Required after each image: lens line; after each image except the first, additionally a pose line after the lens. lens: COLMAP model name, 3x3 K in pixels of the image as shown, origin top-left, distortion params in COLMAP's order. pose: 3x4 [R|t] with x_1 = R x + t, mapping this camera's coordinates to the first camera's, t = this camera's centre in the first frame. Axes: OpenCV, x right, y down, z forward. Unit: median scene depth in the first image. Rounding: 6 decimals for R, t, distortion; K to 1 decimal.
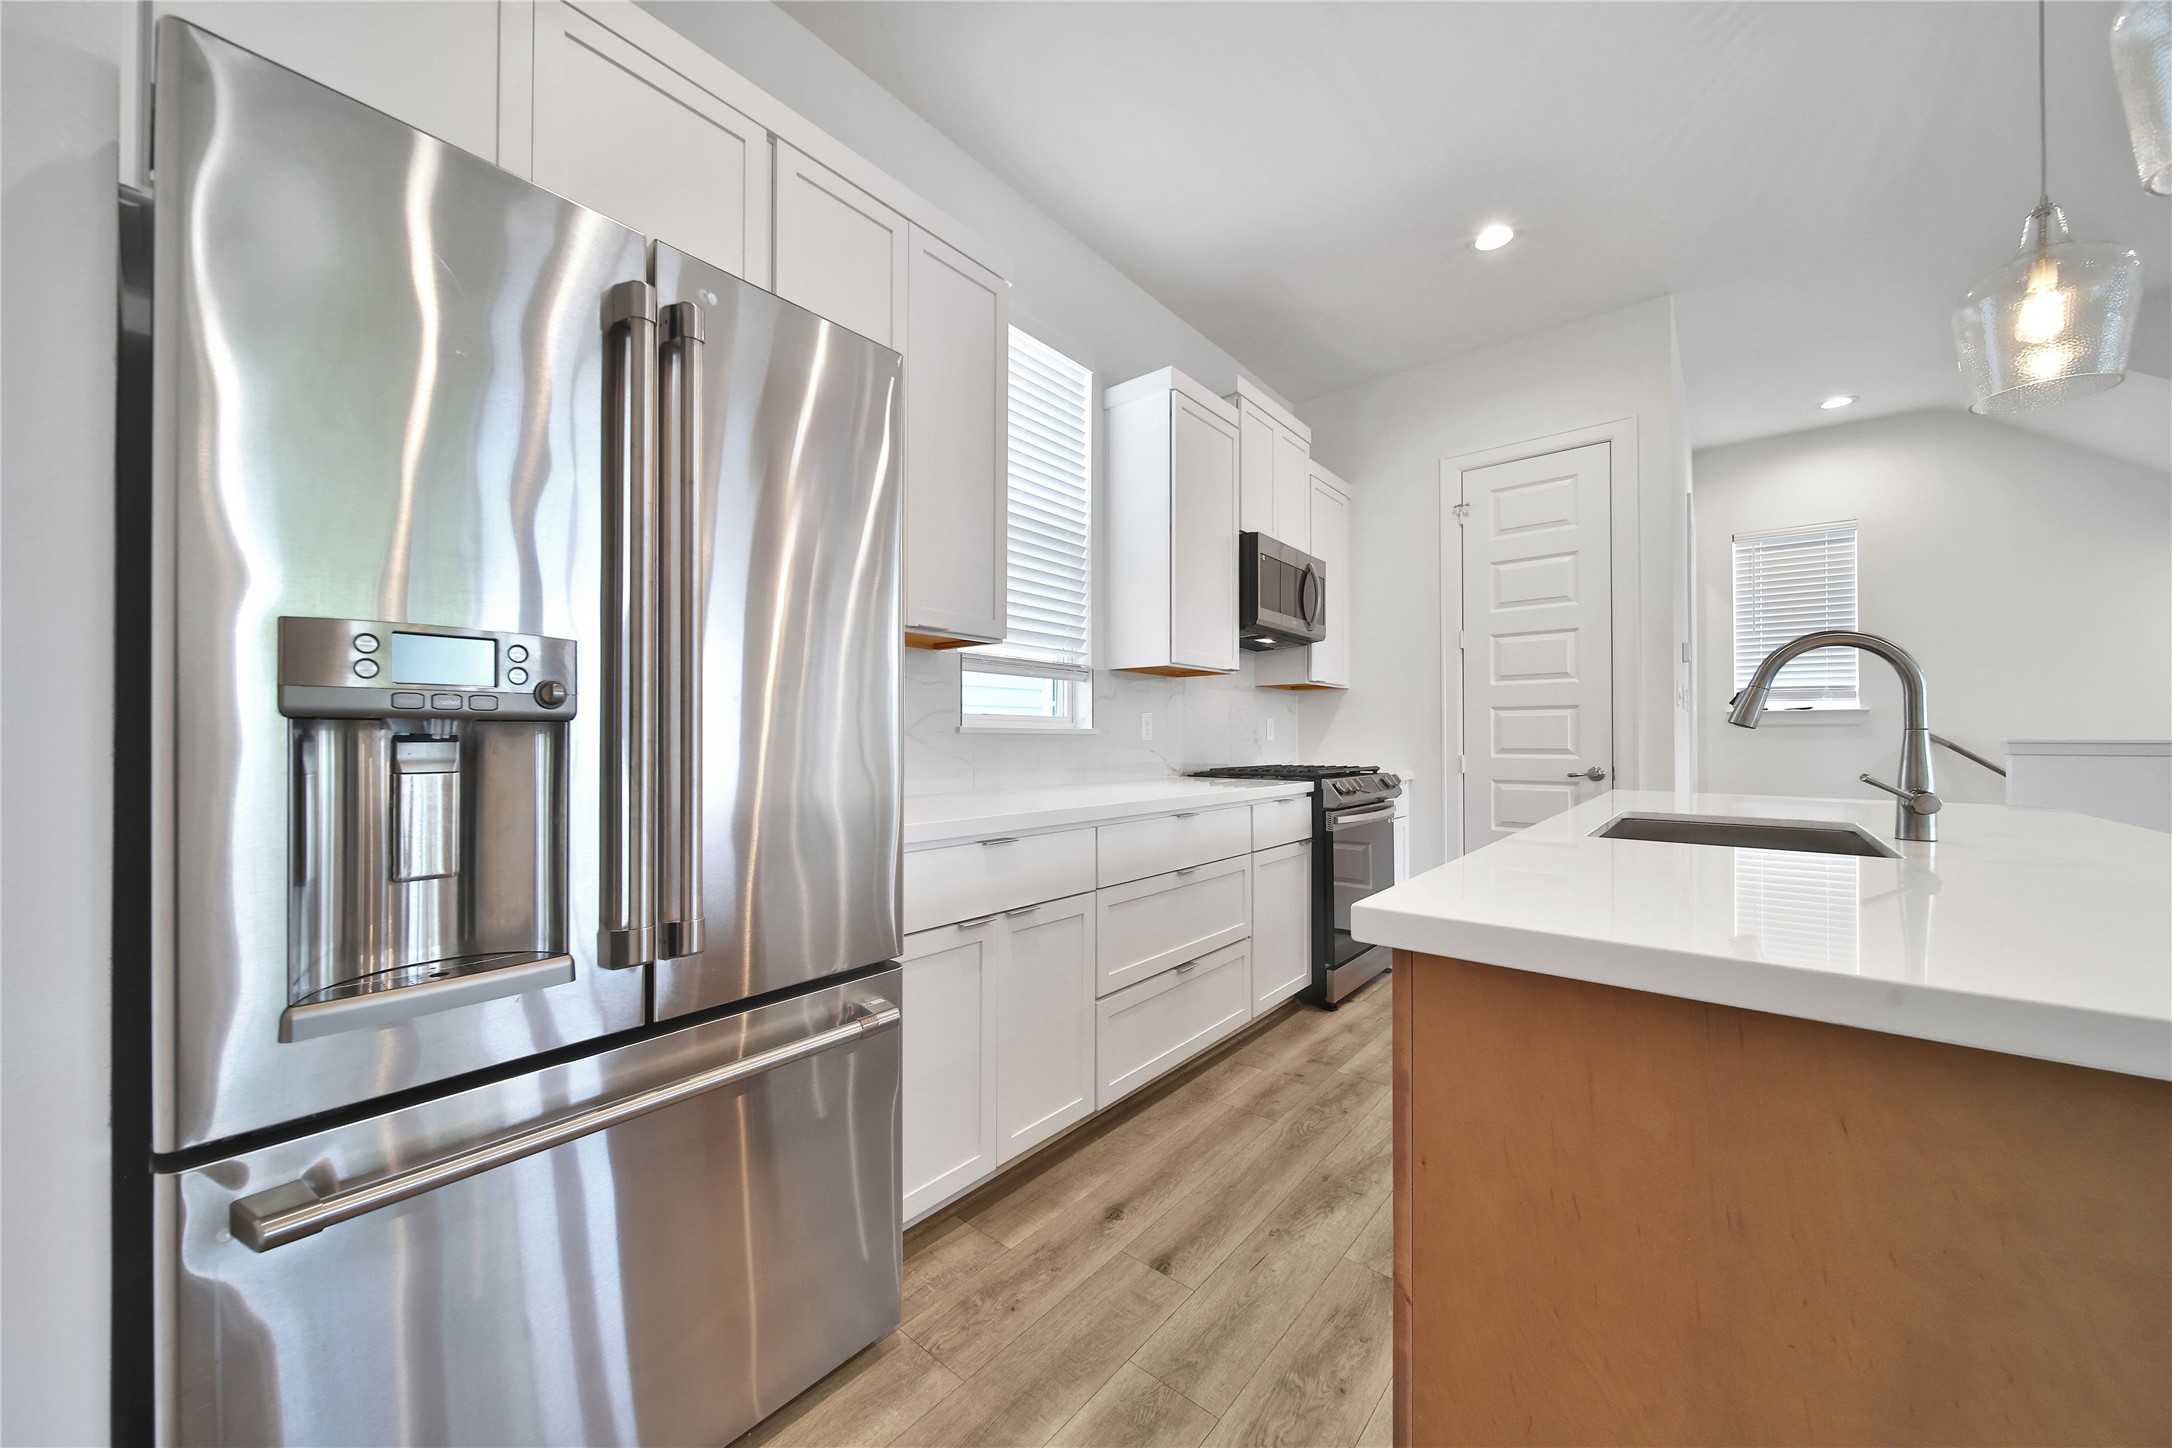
lens RADIAL K [[780.6, 0, 1025.2], [0, 780.6, 733.0], [0, 0, 1]] dist [-0.000030, -0.000093]
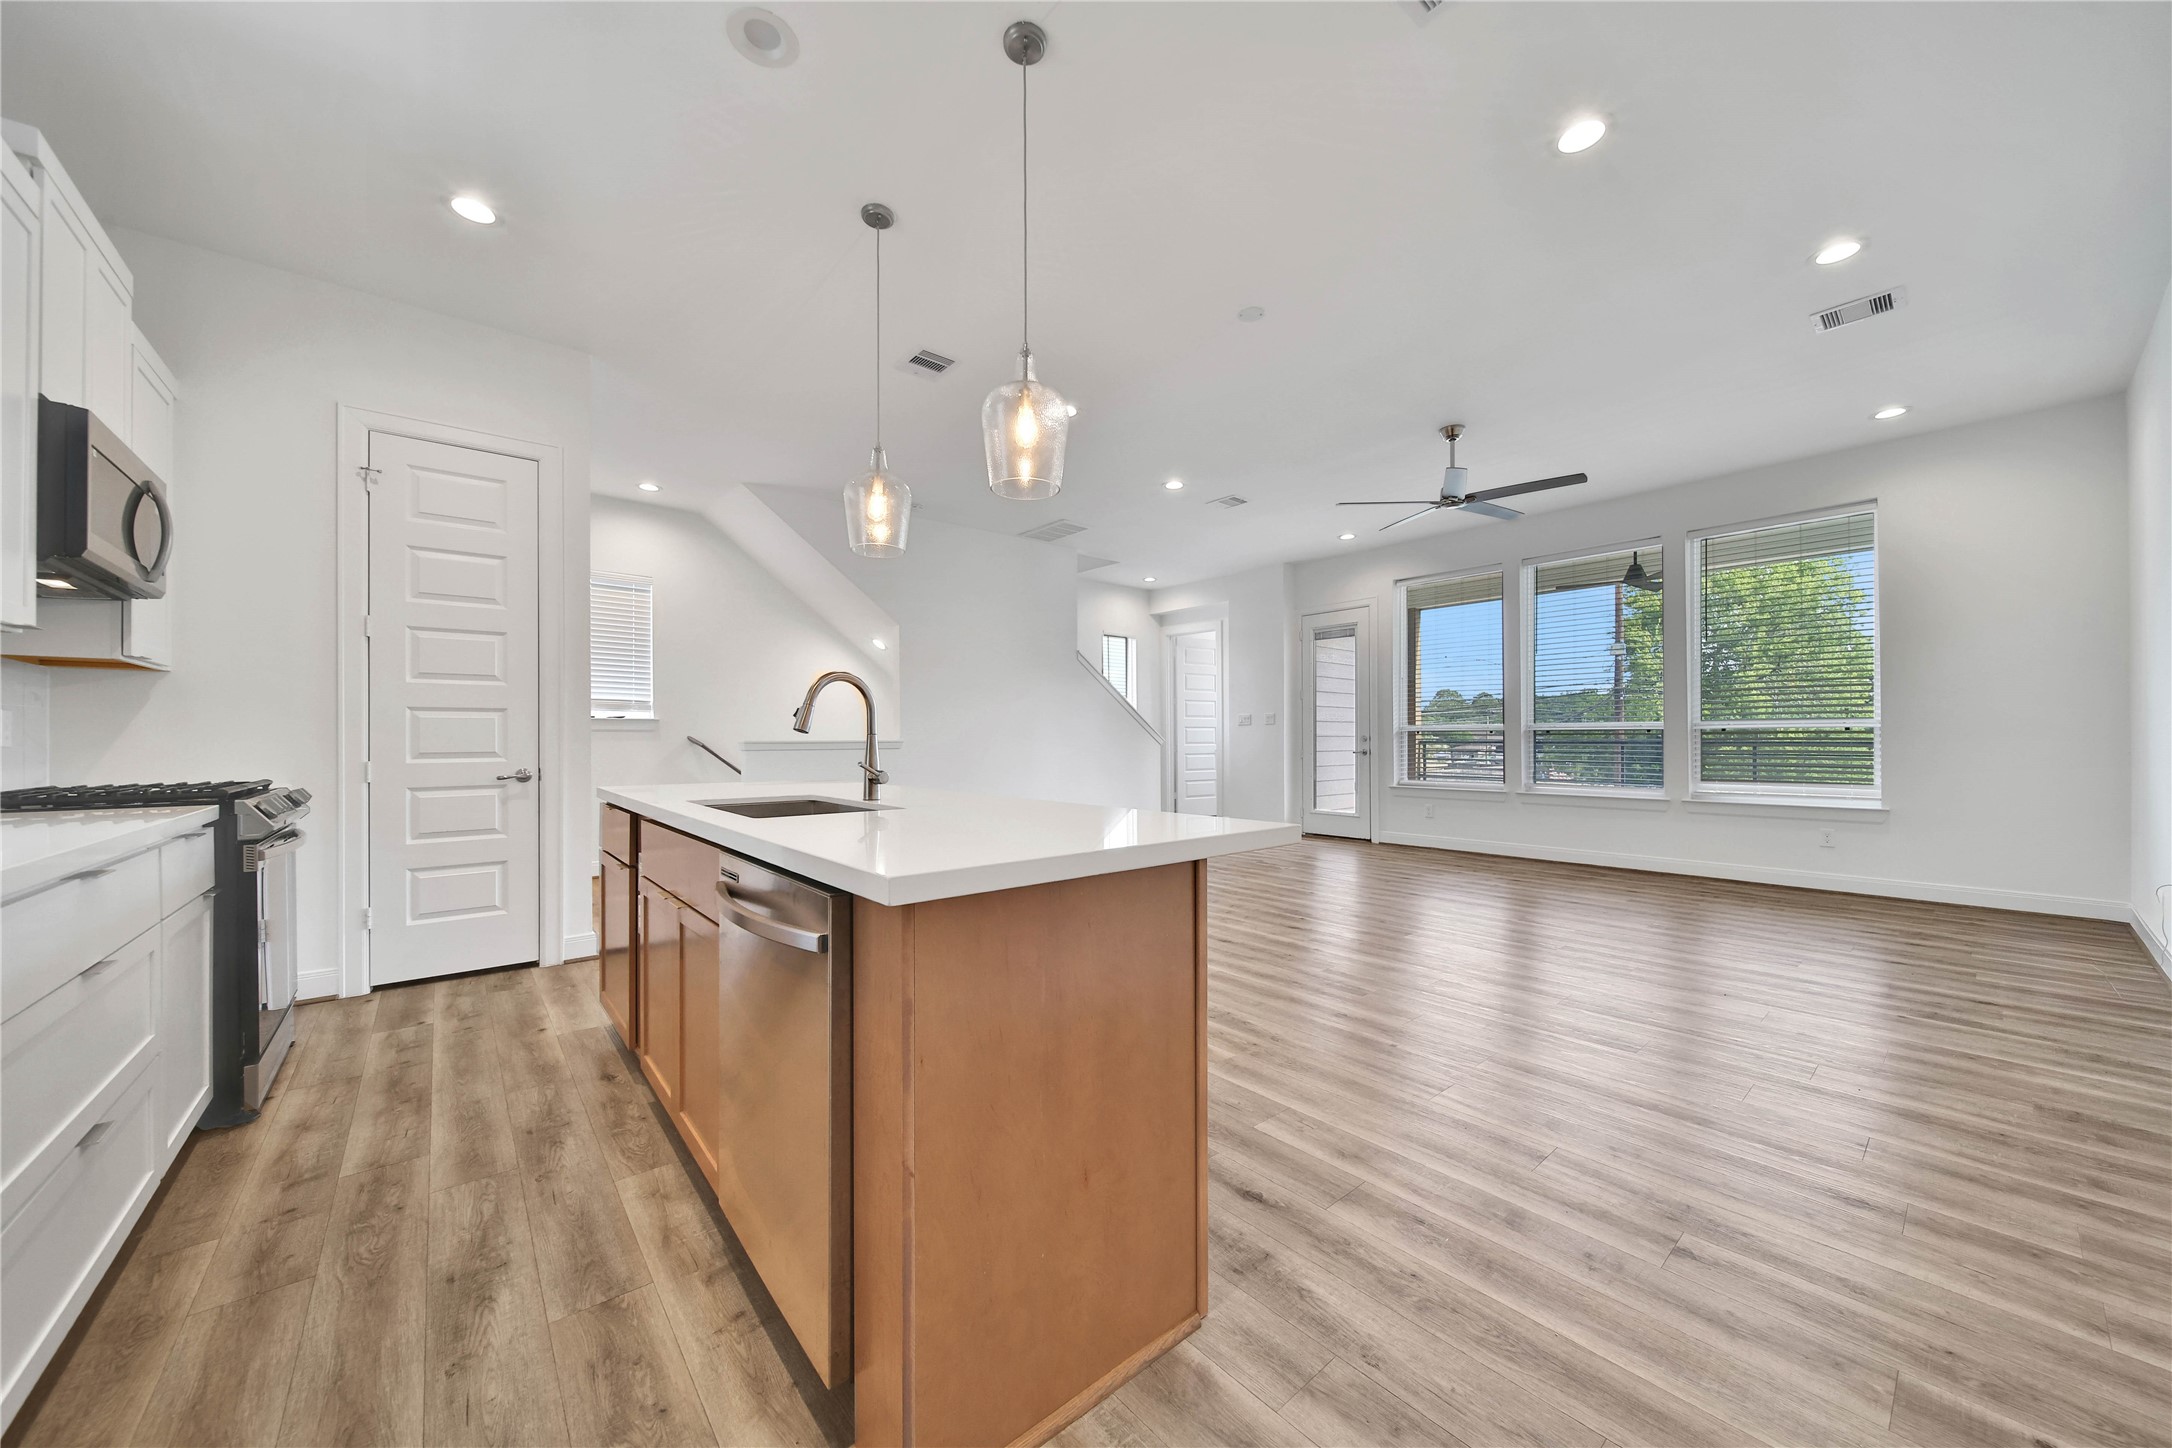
lens RADIAL K [[763.5, 0, 1073.1], [0, 763.5, 731.9], [0, 0, 1]] dist [-0.001798, -0.000627]
pose [[0.142516, 0.007890, 0.989761, -0.195731], [-0.002394, 0.999968, -0.007627, 0.000358], [-0.989790, -0.001282, 0.142530, 0.149536]]
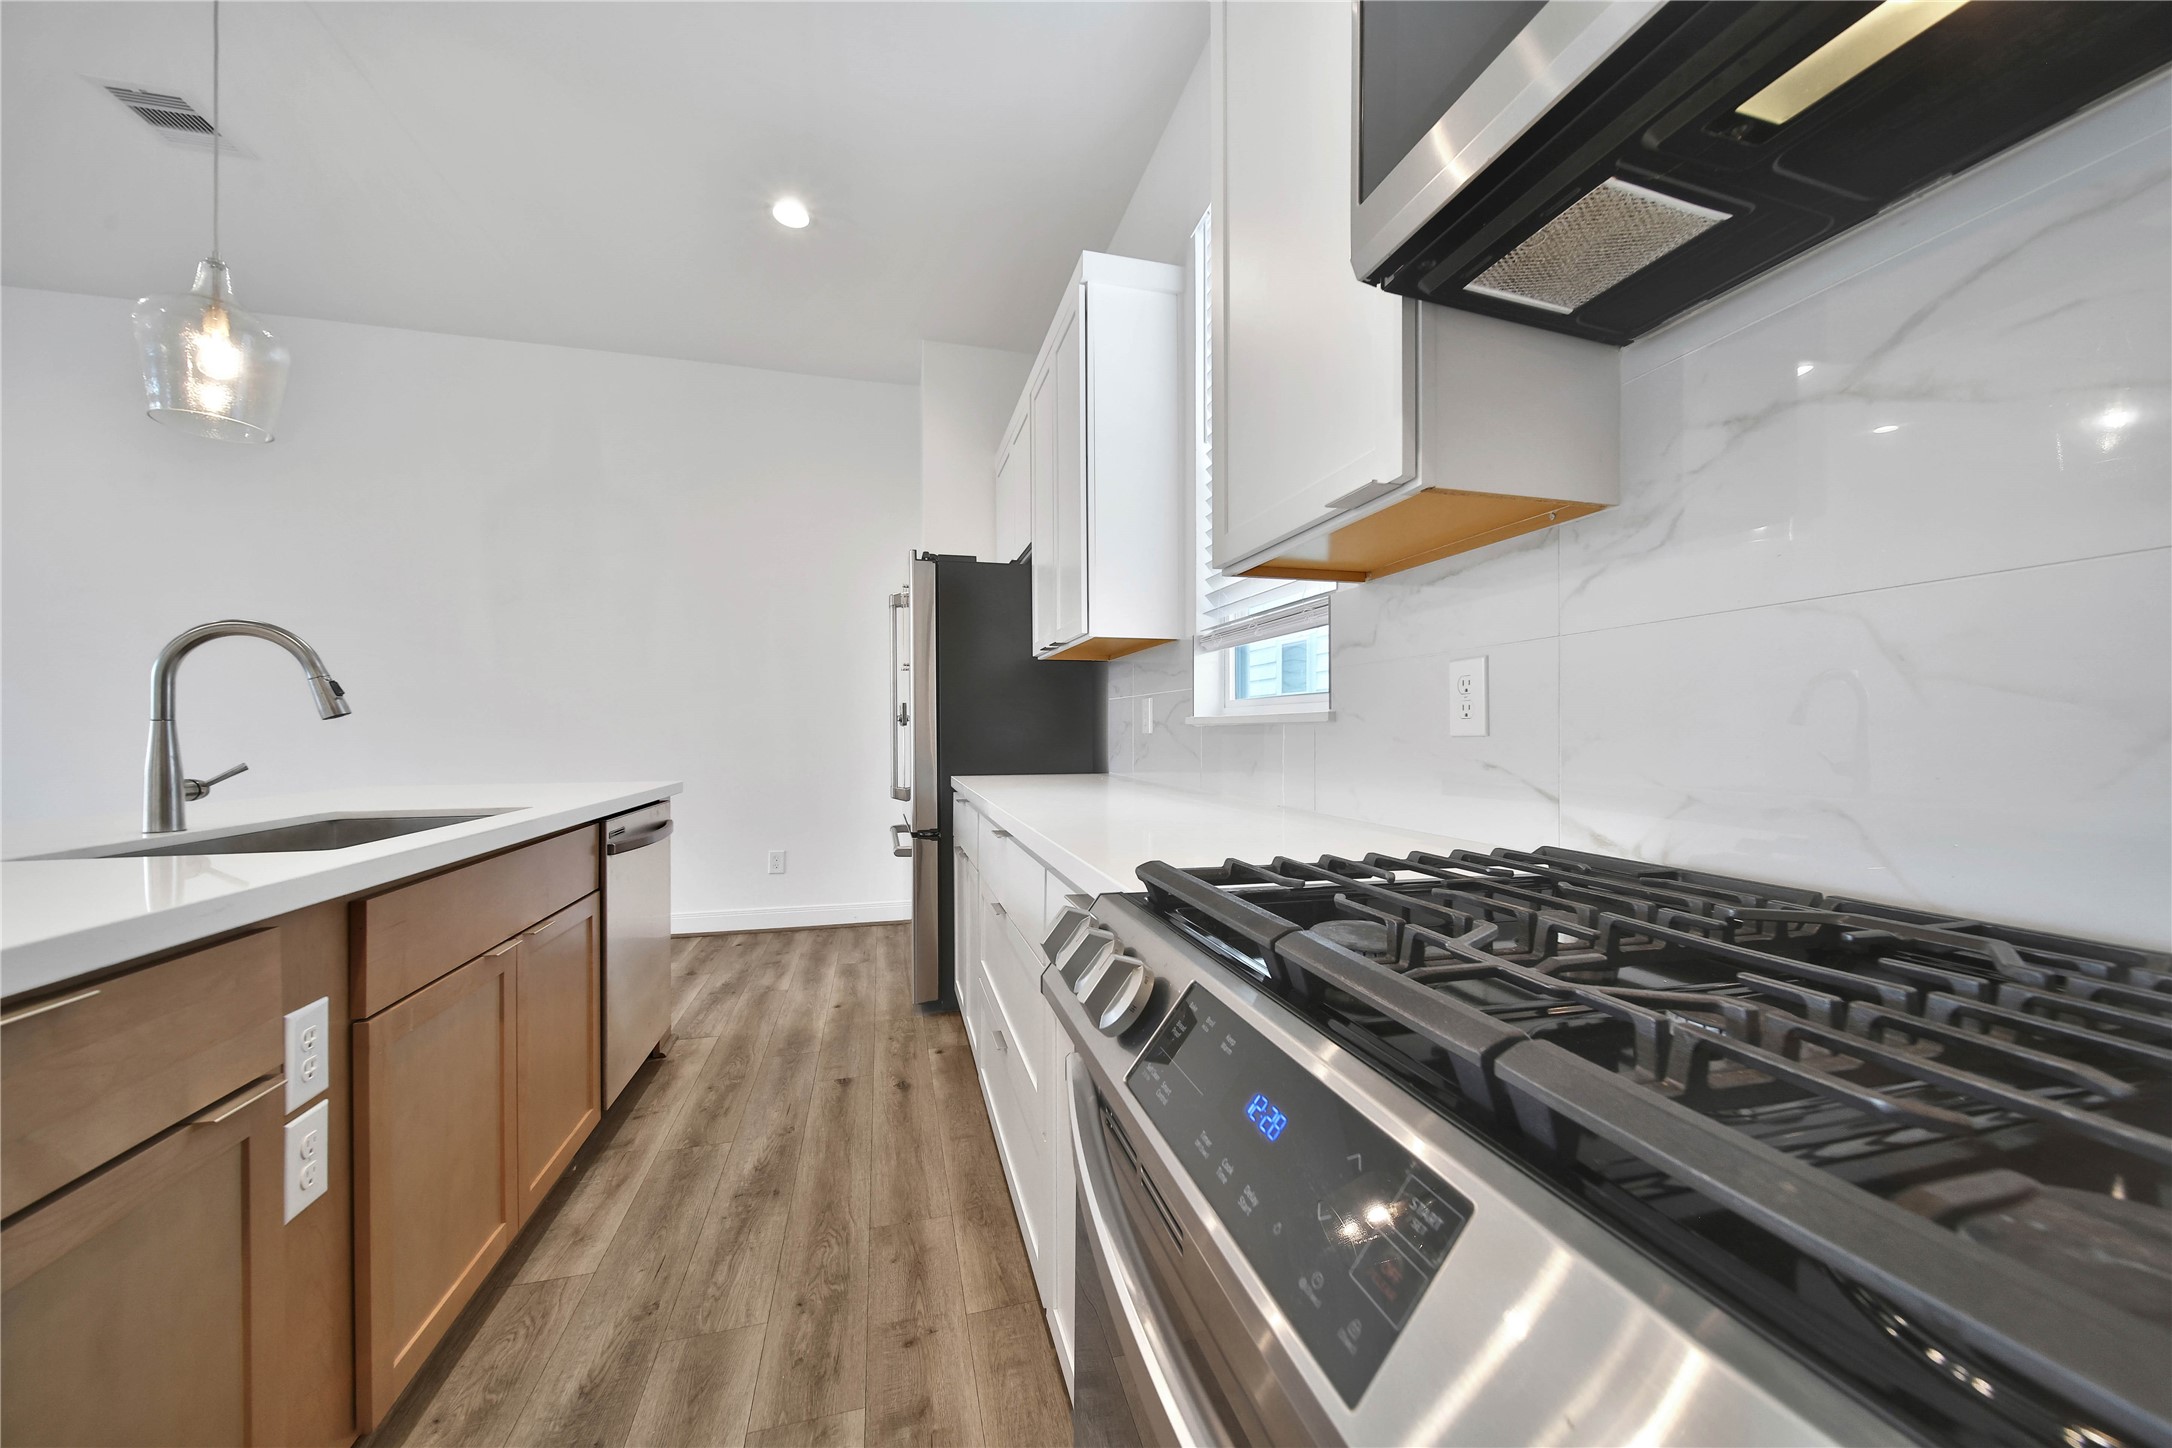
lens RADIAL K [[760.5, 0, 1080.9], [0, 760.5, 733.4], [0, 0, 1]] dist [0.000667, -0.001869]
pose [[-0.546688, 0.002783, -0.837332, 0.589616], [0.002901, 0.999995, 0.001430, 0.008105], [0.837332, -0.001648, -0.546693, 1.122479]]
